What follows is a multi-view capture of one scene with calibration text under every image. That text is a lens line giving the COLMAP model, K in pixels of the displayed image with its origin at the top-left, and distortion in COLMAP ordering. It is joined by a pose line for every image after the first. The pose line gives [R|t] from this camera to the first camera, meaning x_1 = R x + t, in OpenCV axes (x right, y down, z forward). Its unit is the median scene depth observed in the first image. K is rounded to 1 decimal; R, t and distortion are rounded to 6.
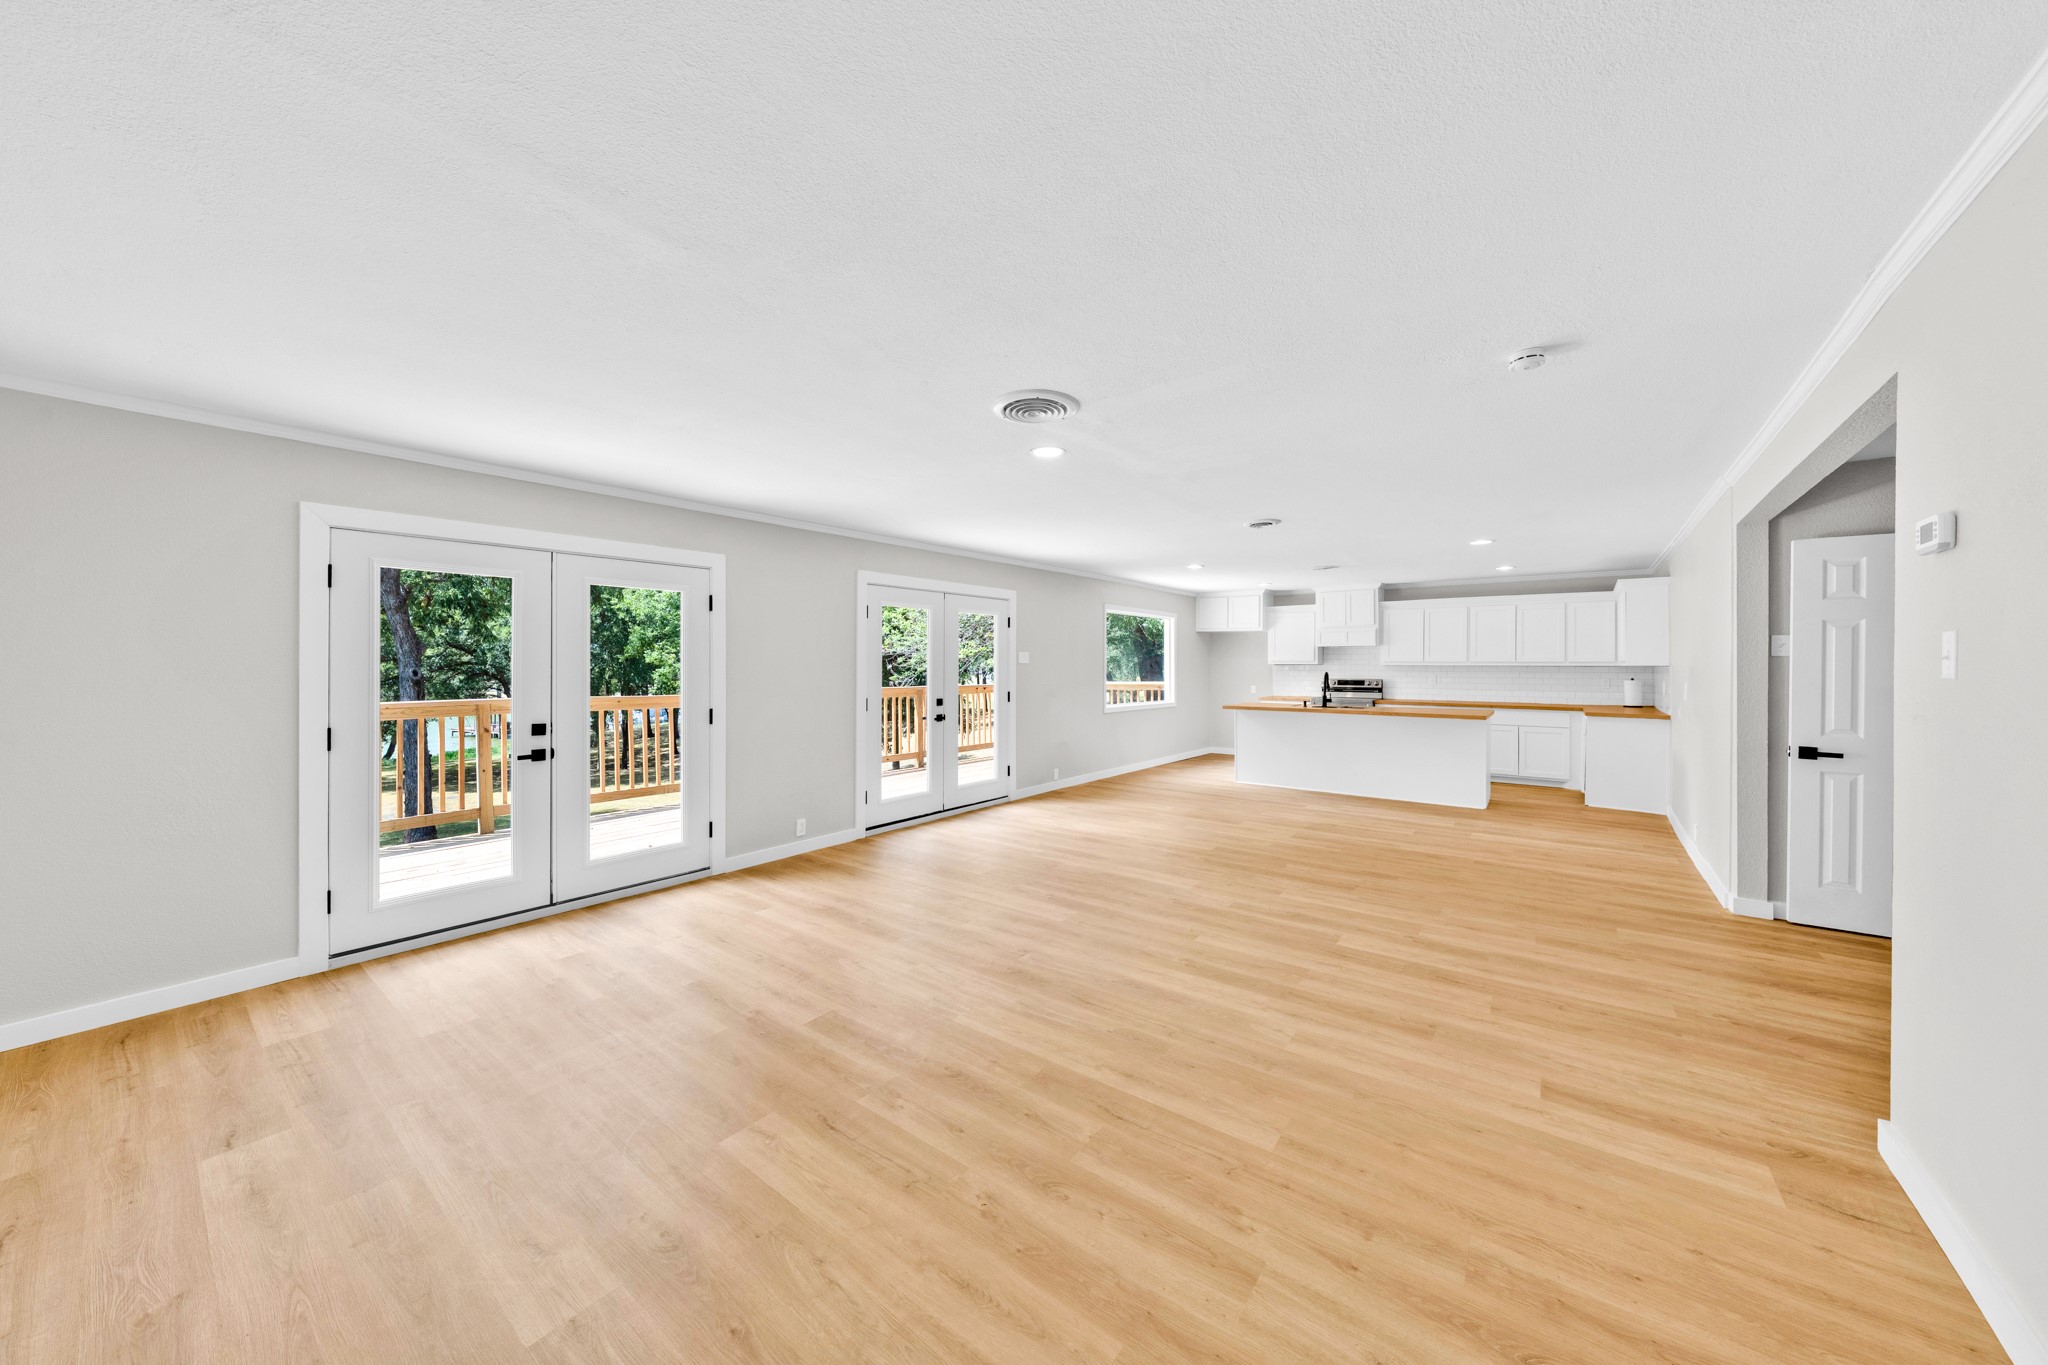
lens RADIAL K [[693.8, 0, 1014.9], [0, 693.8, 671.0], [0, 0, 1]] dist [-0.000591, -0.000044]
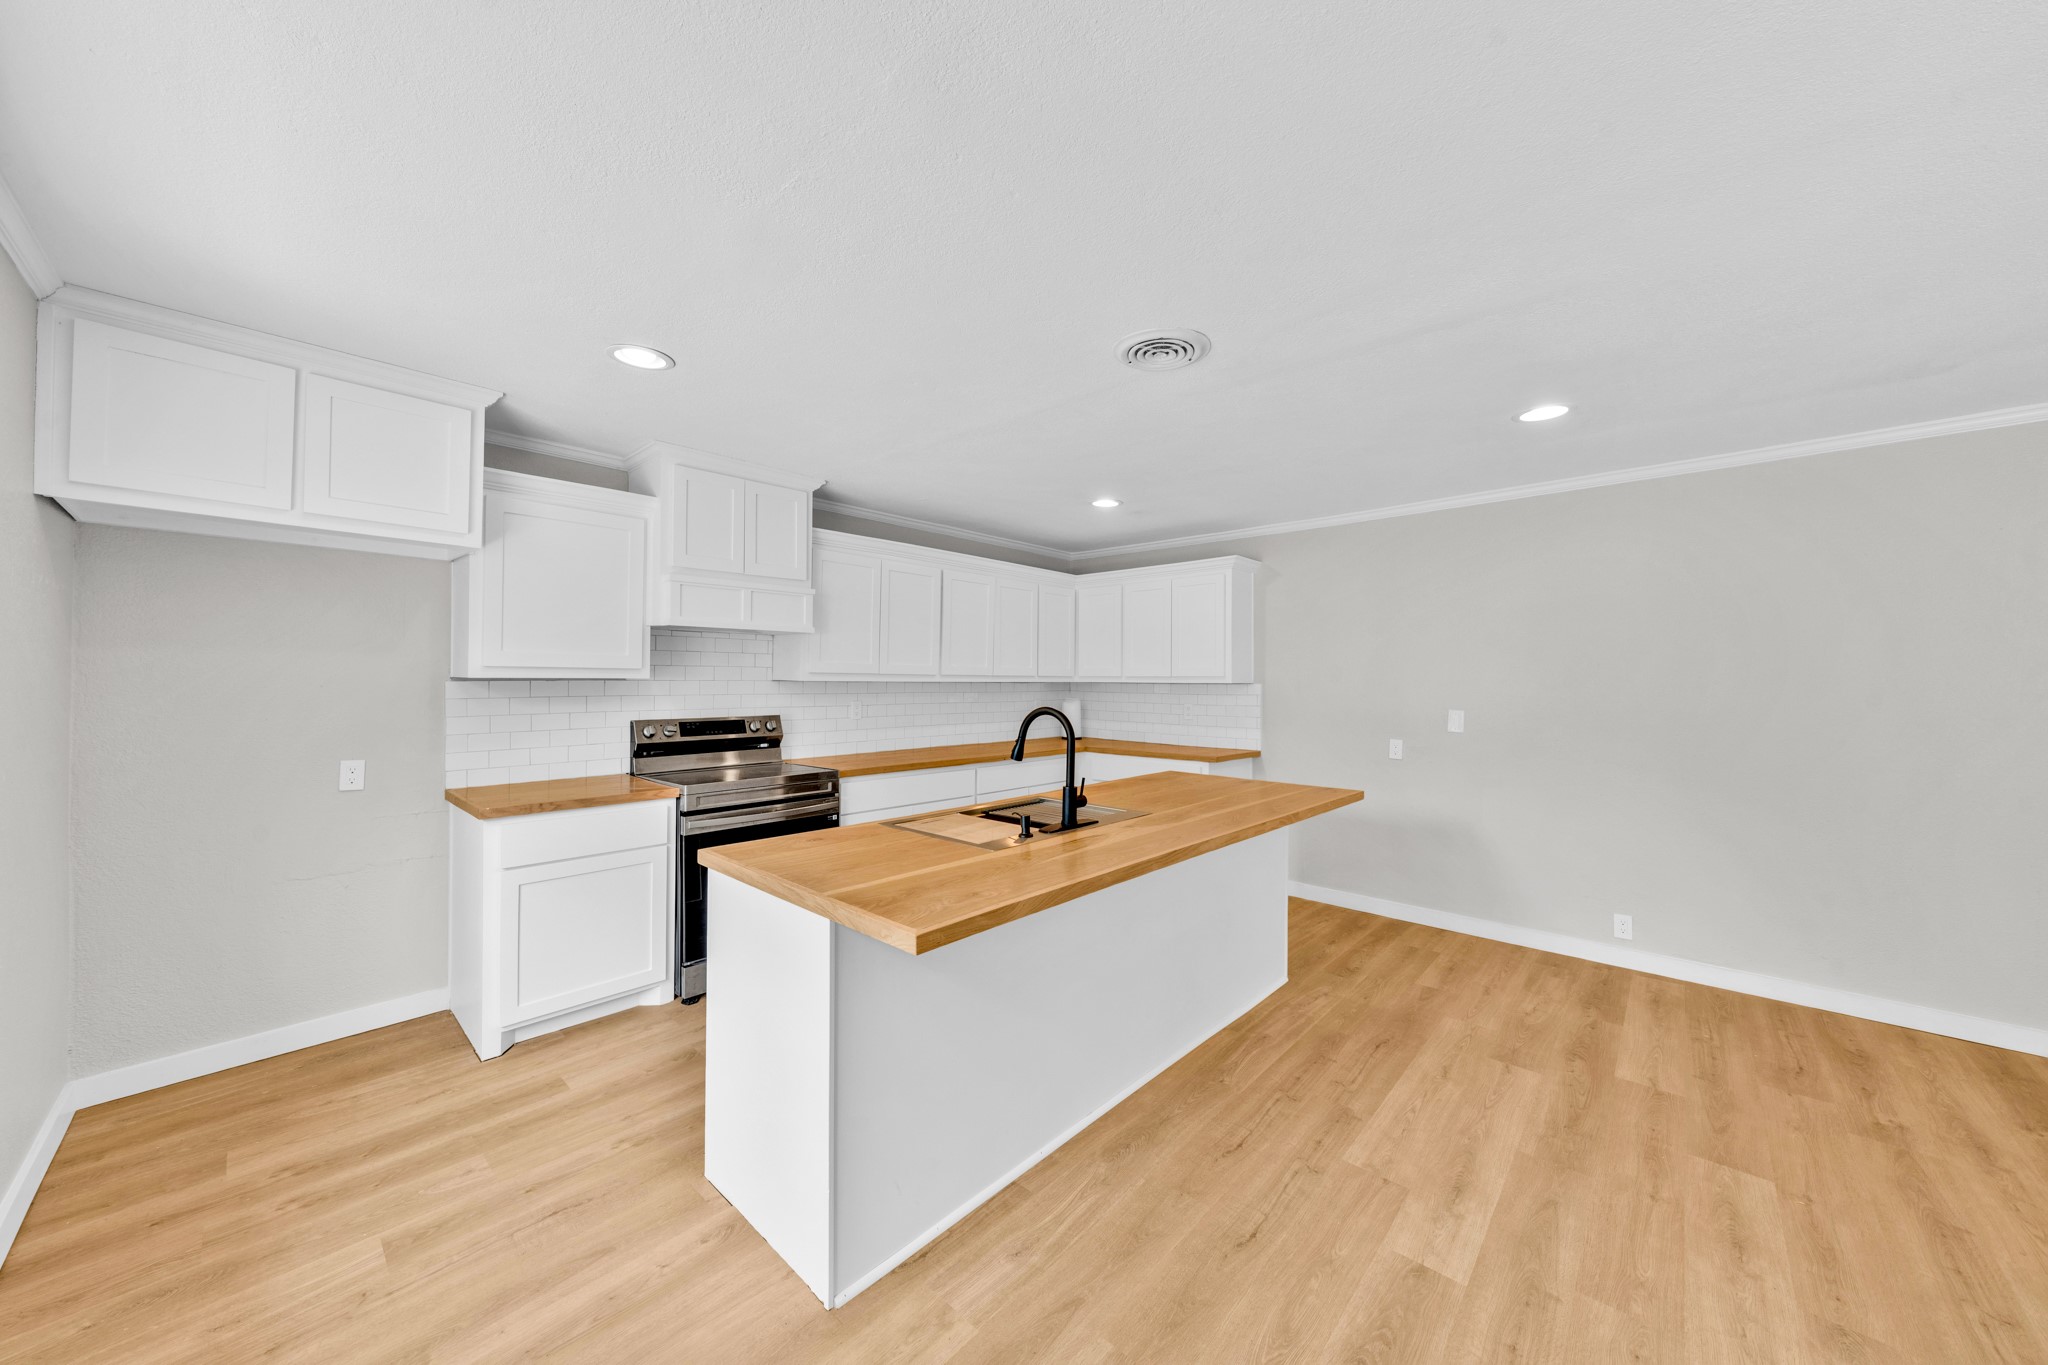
lens RADIAL K [[724.7, 0, 1016.9], [0, 724.7, 677.2], [0, 0, 1]] dist [0.000412, 0.000258]
pose [[0.090046, 0.000899, 0.995937, 0.278398], [0.003185, 0.999994, -0.001190, -0.025179], [-0.995933, 0.003279, 0.090043, 2.072496]]
